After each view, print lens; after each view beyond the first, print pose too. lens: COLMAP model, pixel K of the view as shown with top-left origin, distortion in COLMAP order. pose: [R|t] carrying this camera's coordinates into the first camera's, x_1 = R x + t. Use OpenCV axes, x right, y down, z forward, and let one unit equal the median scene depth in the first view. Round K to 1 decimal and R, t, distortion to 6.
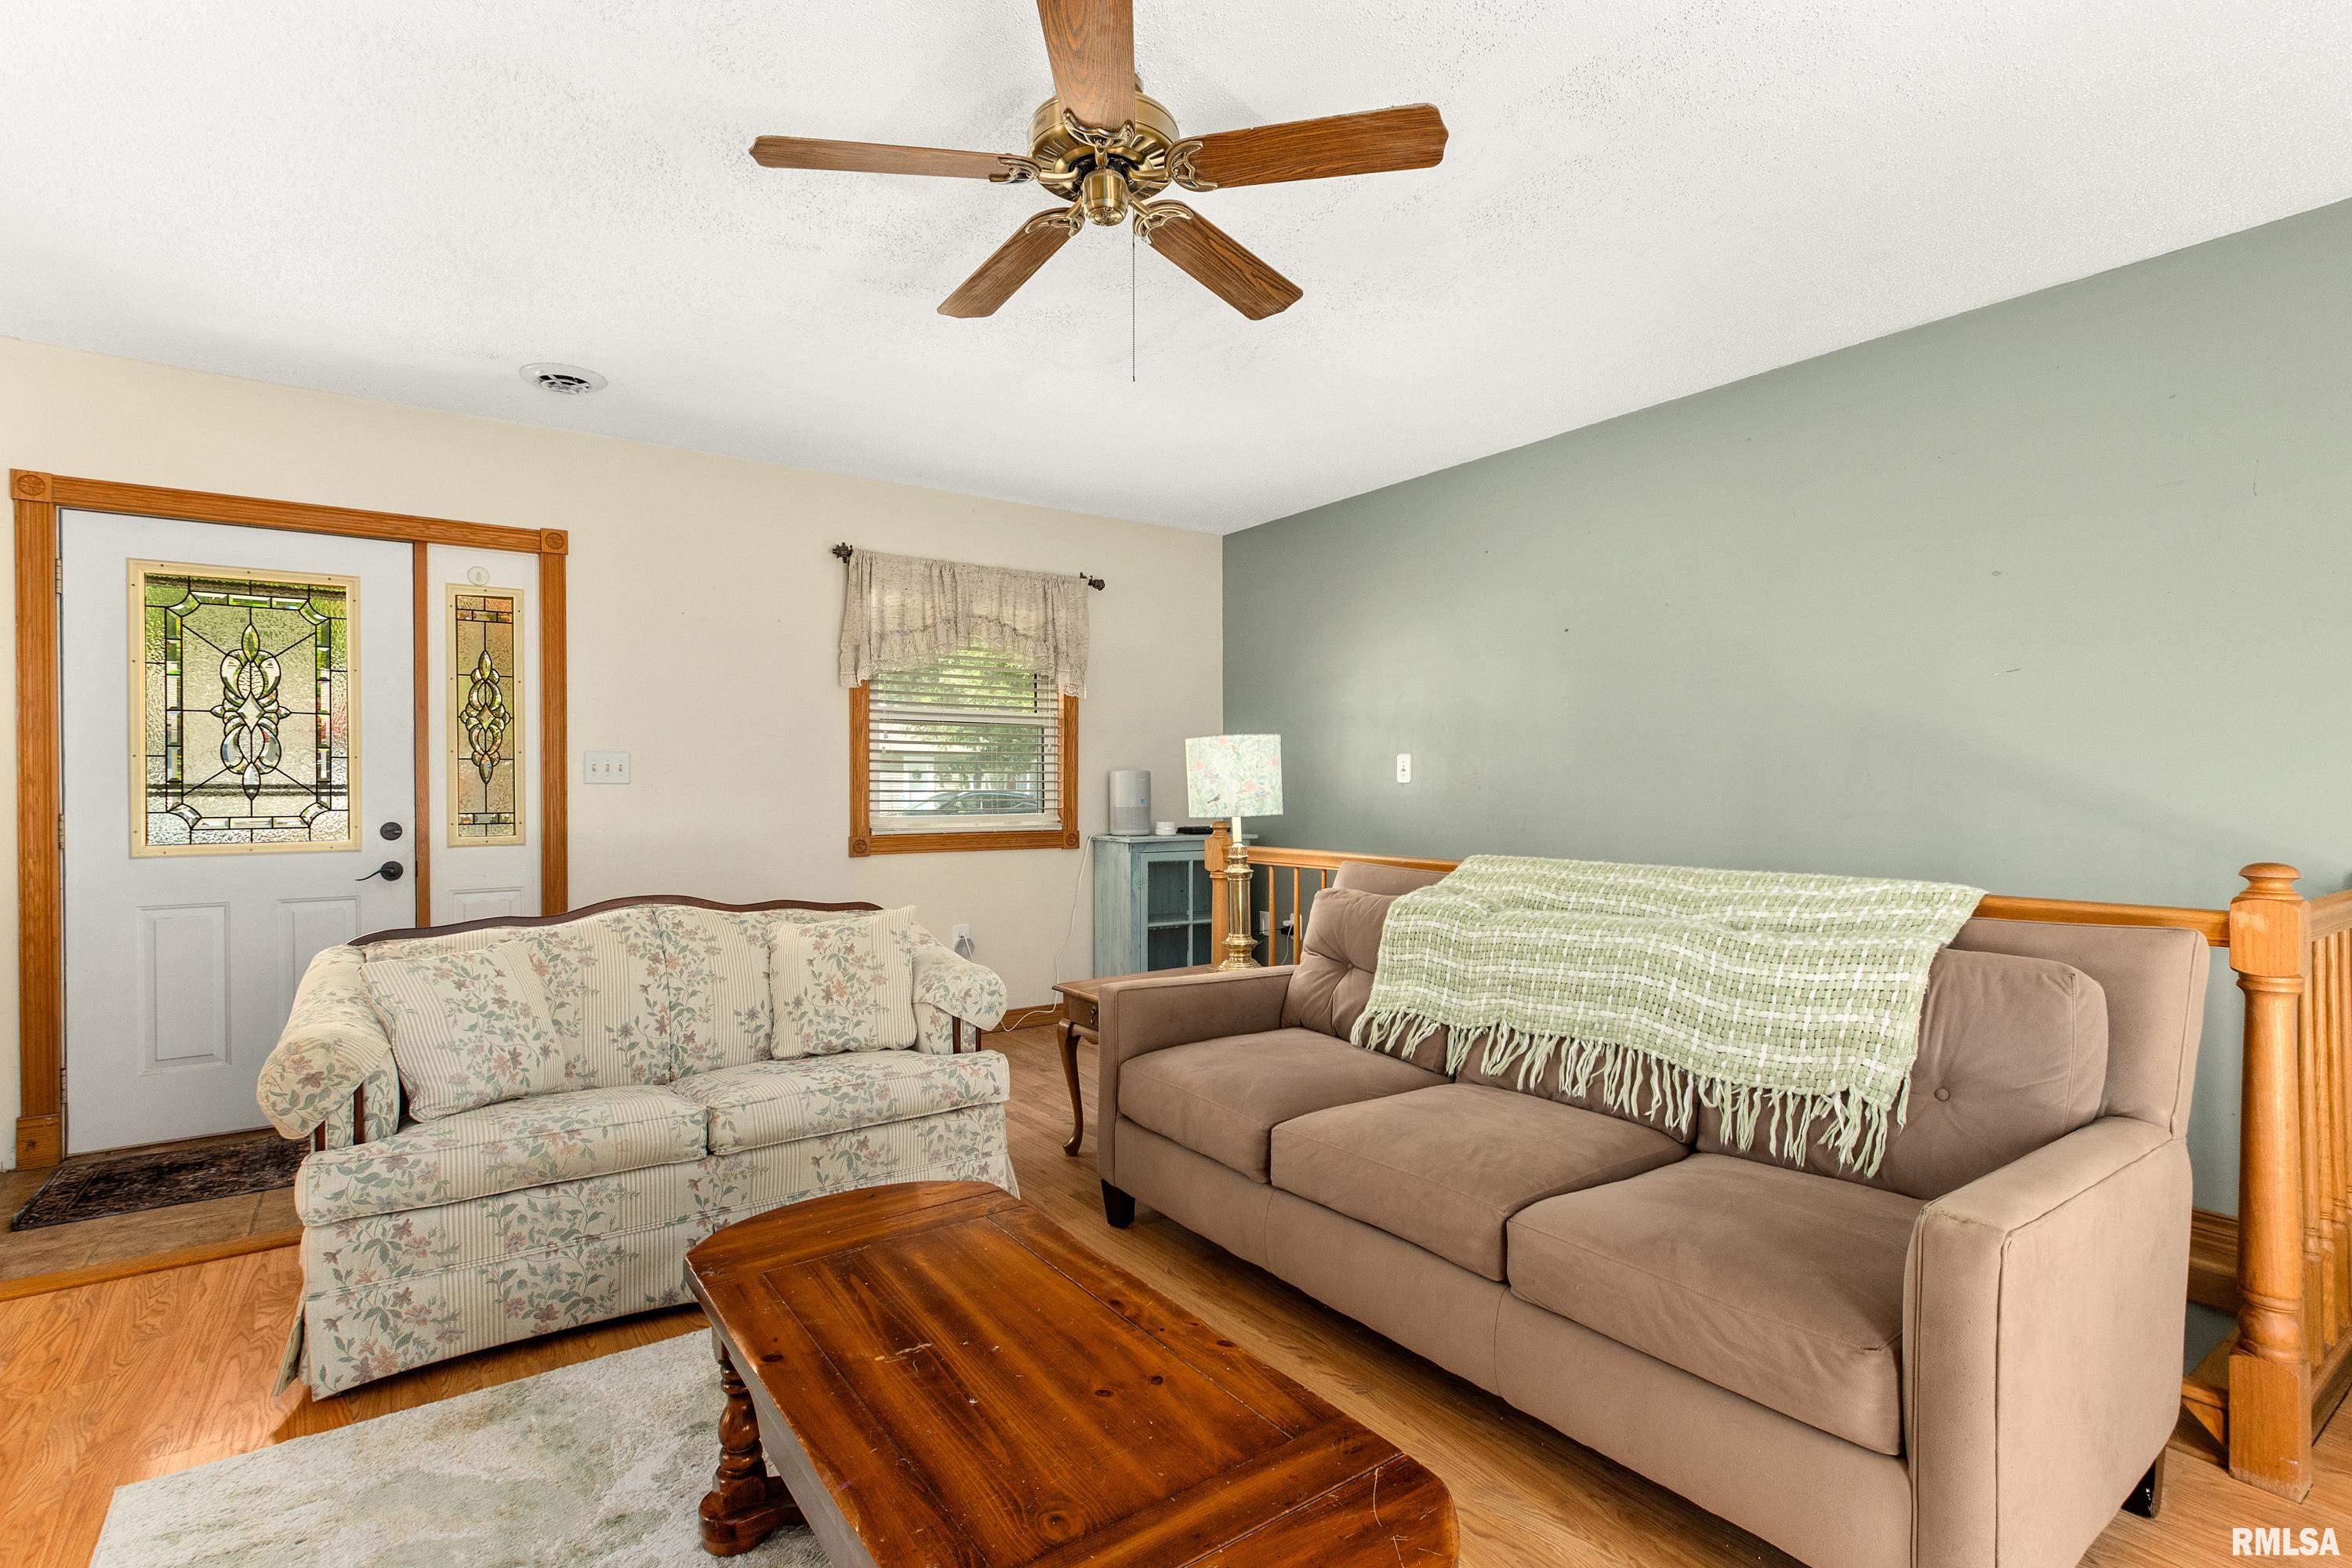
lens RADIAL K [[1099.8, 0, 1151.2], [0, 1099.8, 791.4], [0, 0, 1]] dist [0.001172, -0.000518]
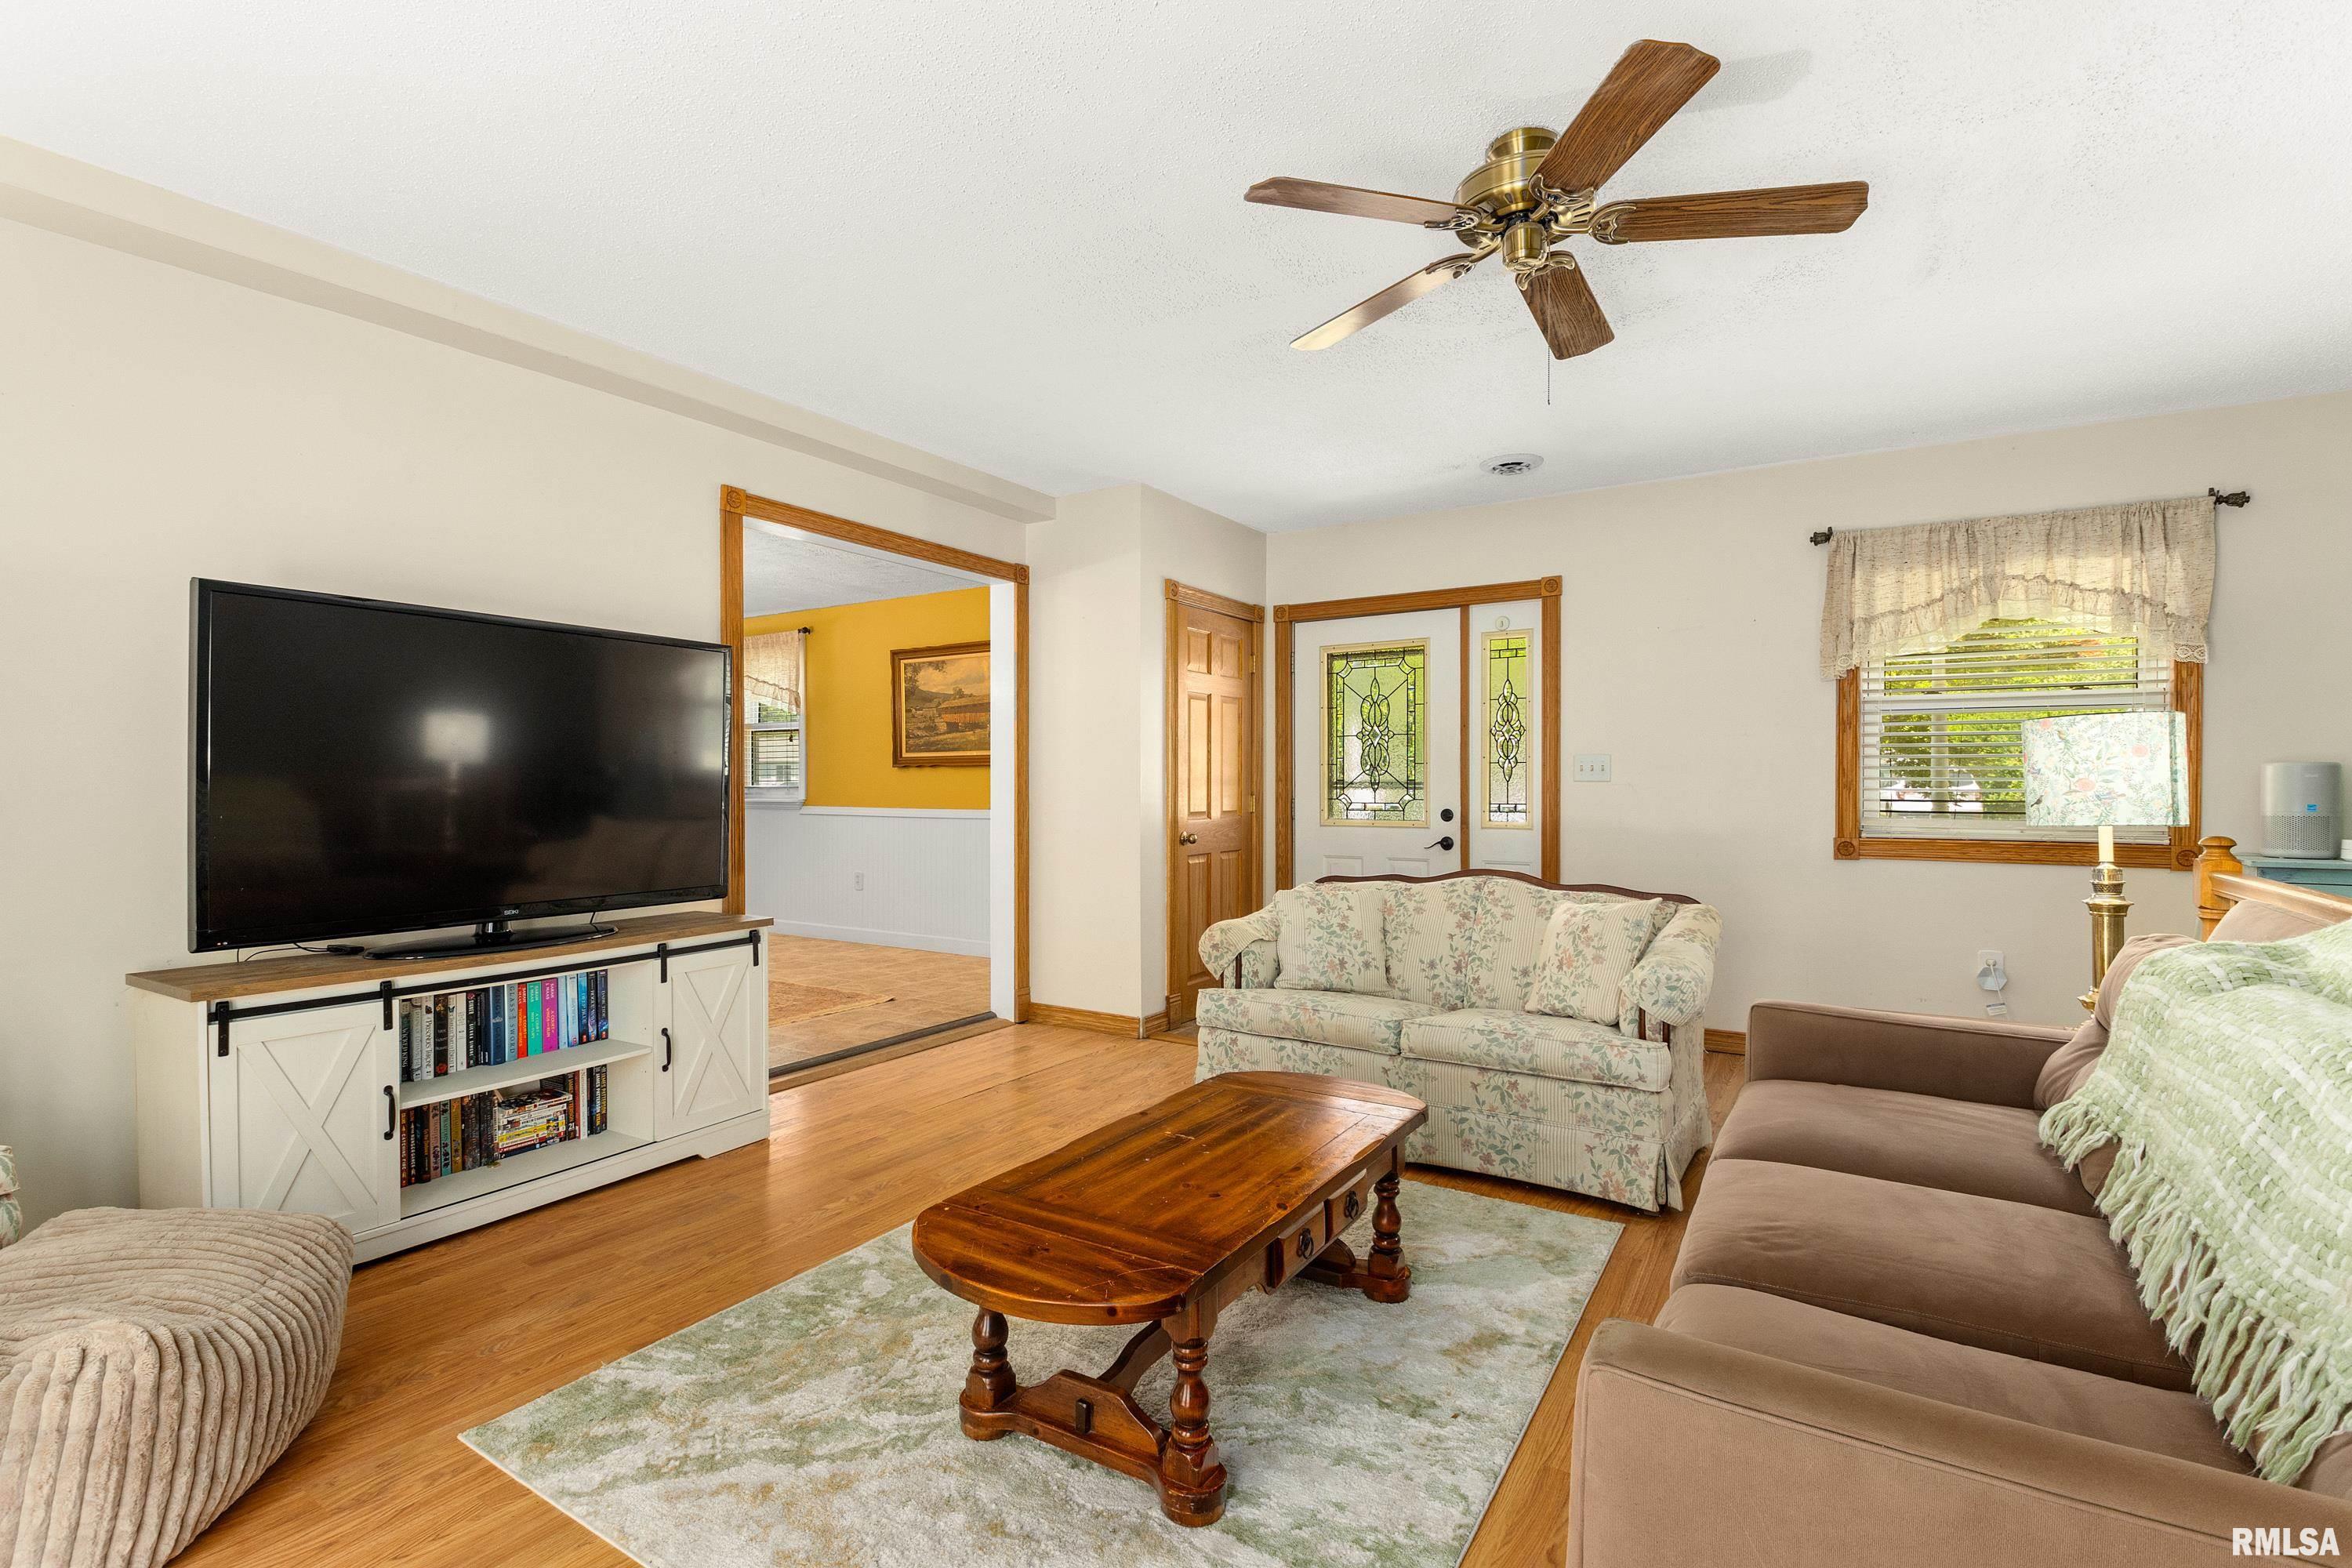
lens RADIAL K [[1073.0, 0, 1151.8], [0, 1073.0, 790.2], [0, 0, 1]] dist [-0.000058, -0.000704]
pose [[0.373618, 0.008349, -0.927545, 0.593206], [-0.006585, 0.999958, 0.006348, -0.002148], [0.927559, 0.003736, 0.373657, 0.184345]]
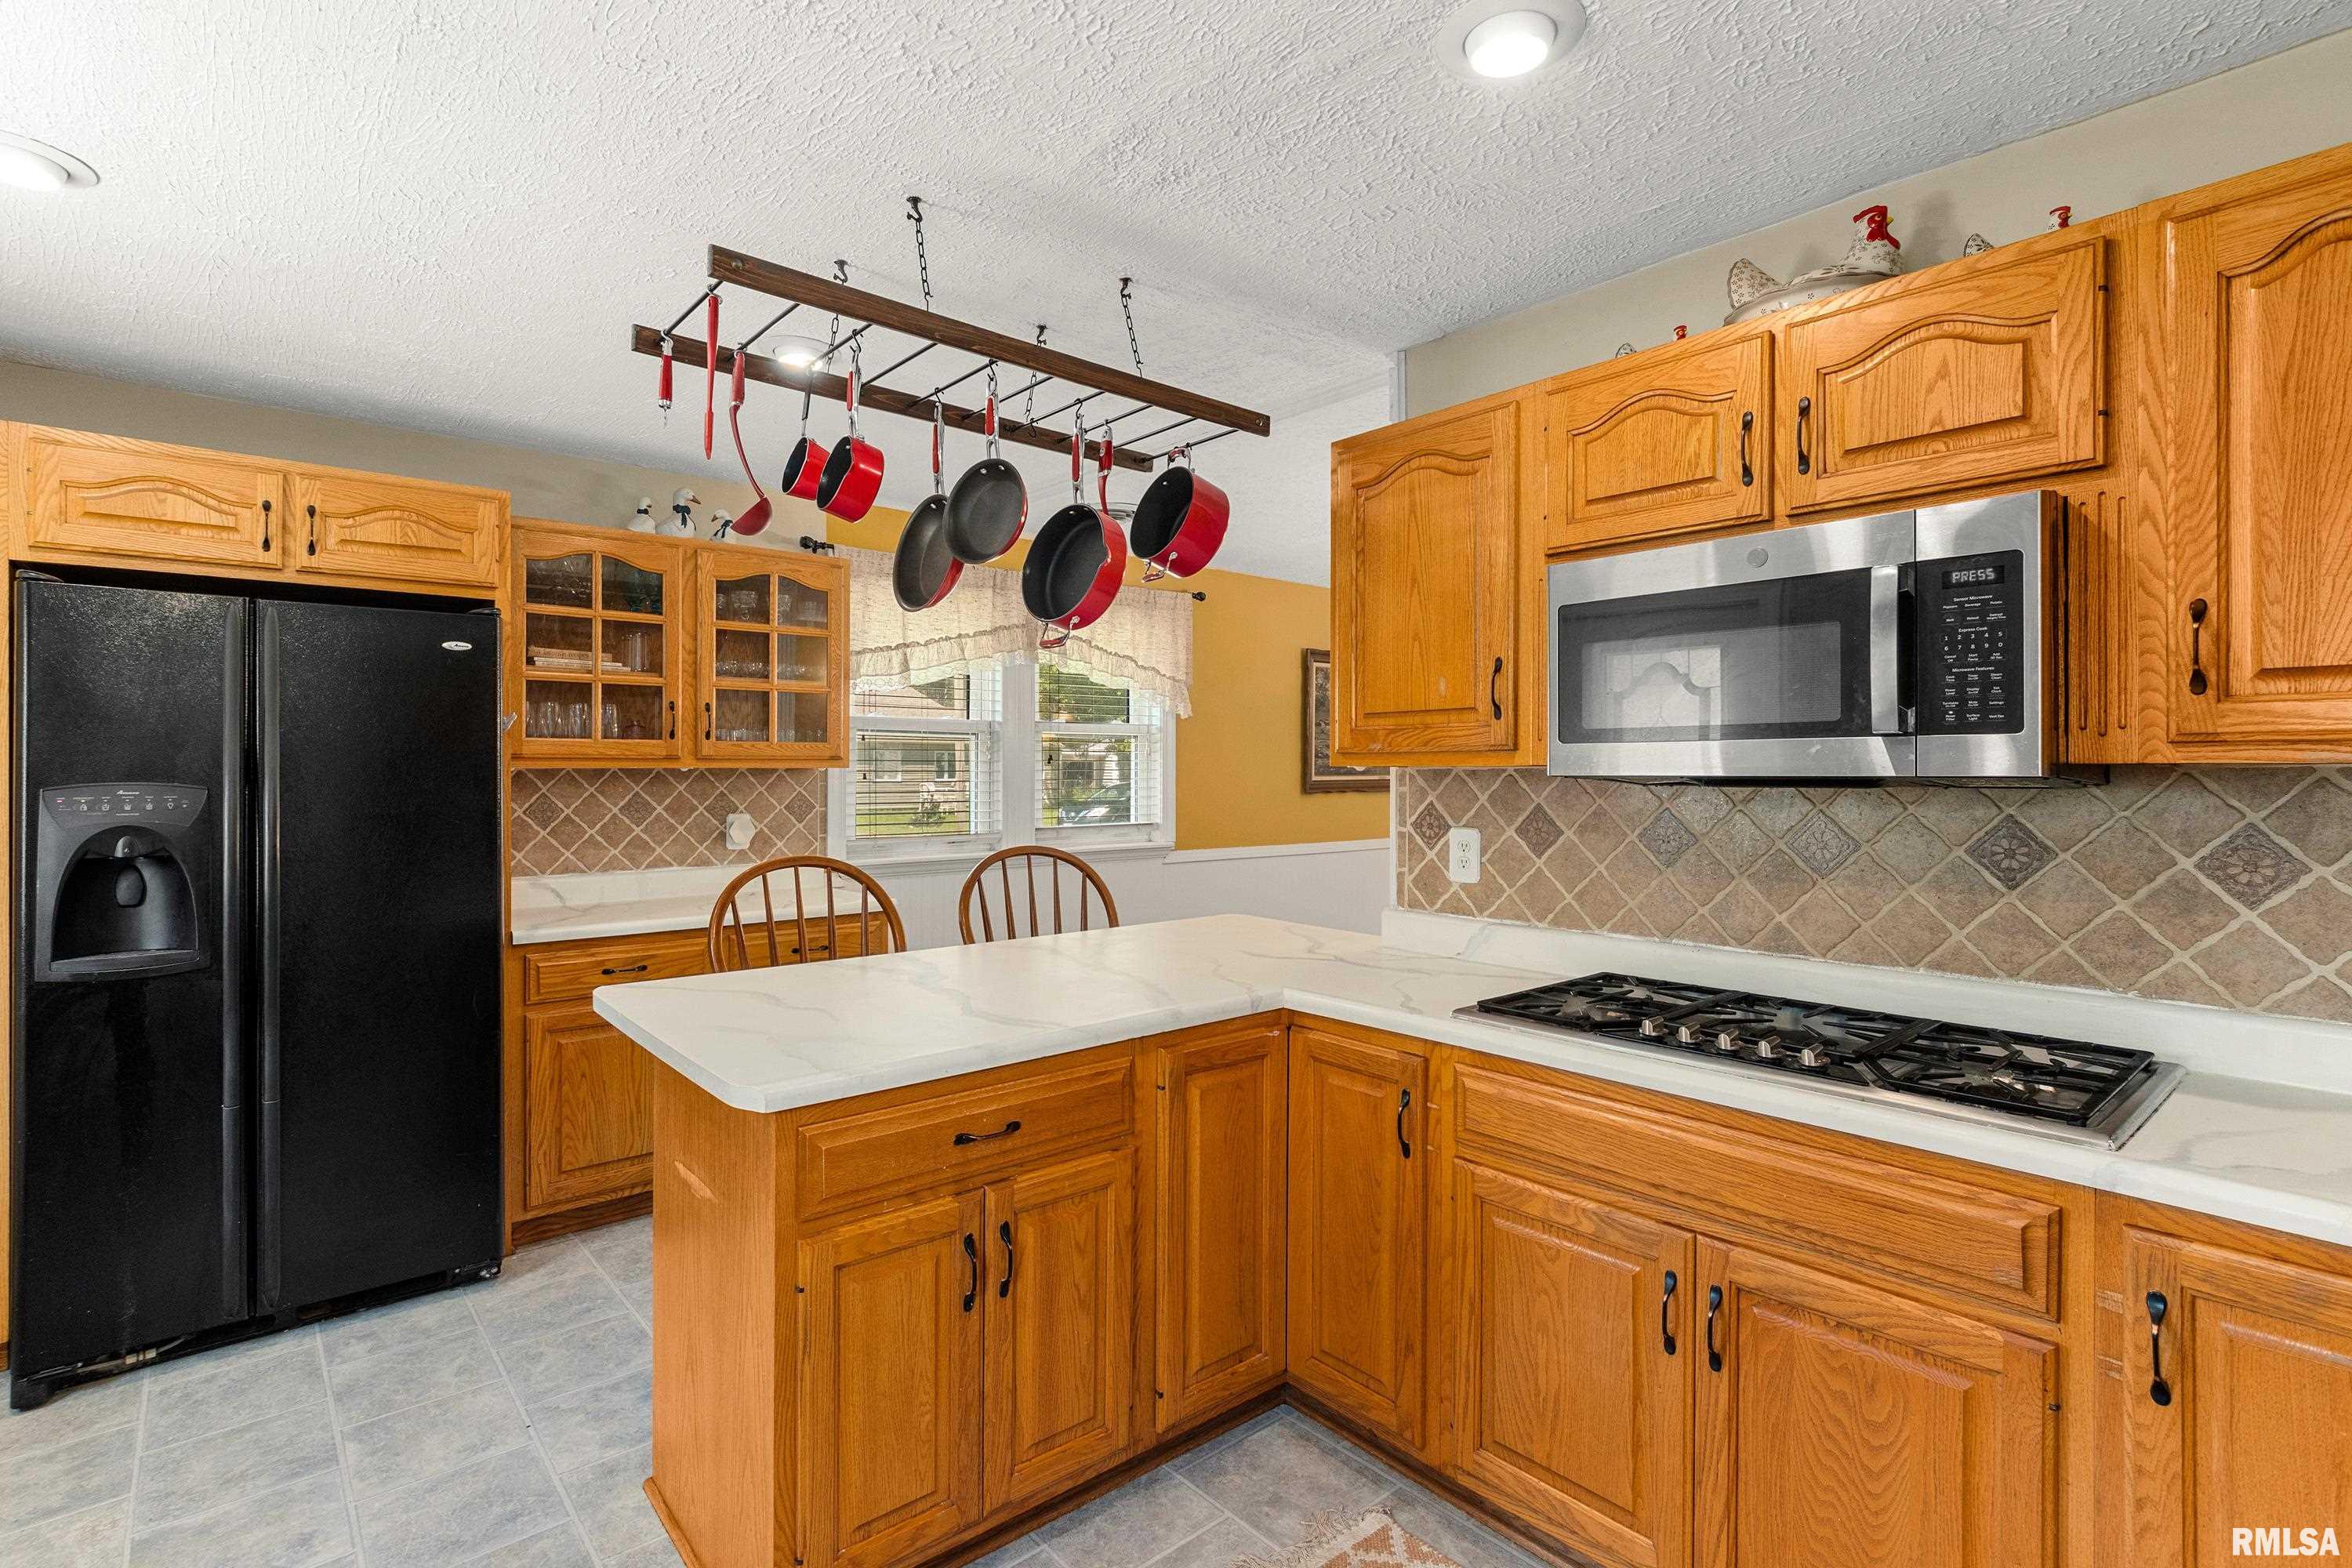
lens RADIAL K [[1112.0, 0, 1173.1], [0, 1112.0, 773.5], [0, 0, 1]] dist [-0.000856, -0.000972]
pose [[0.995255, 0.005028, 0.097169, -2.406472], [-0.004896, 0.999987, -0.001597, -0.068607], [-0.097176, 0.001114, 0.995267, -1.502408]]
